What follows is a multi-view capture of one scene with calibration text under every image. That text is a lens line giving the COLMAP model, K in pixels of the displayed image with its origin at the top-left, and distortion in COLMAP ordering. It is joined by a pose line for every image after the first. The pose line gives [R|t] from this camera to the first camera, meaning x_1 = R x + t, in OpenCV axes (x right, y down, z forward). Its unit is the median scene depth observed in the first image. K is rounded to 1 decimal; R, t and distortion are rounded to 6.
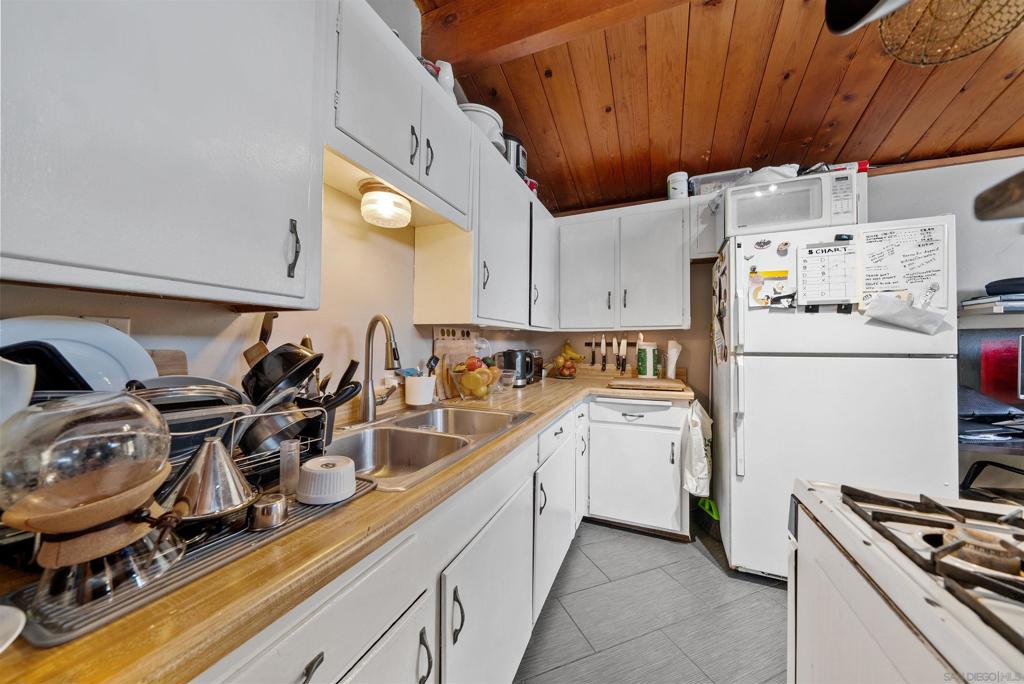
lens RADIAL K [[355.8, 0, 510.2], [0, 355.8, 338.8], [0, 0, 1]] dist [0.000191, 0.000038]
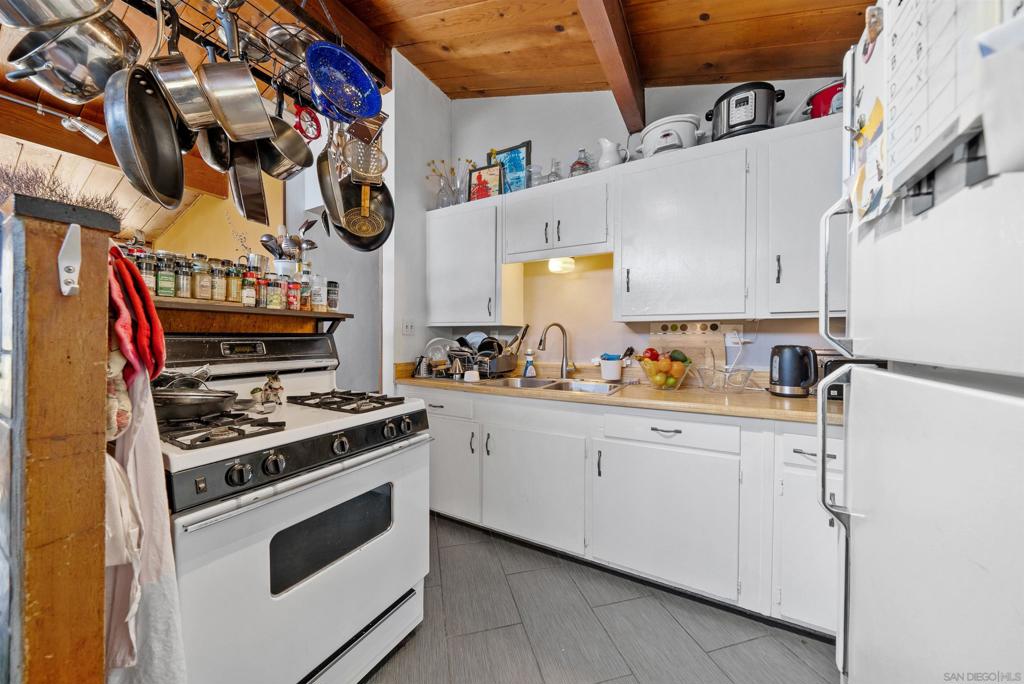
lens RADIAL K [[355.8, 0, 510.2], [0, 355.8, 338.8], [0, 0, 1]] dist [0.000191, 0.000038]
pose [[-0.121568, -0.004200, -0.992574, 1.000757], [0.013104, 0.999897, -0.005836, 0.016541], [0.992497, -0.013716, -0.121500, 0.634547]]
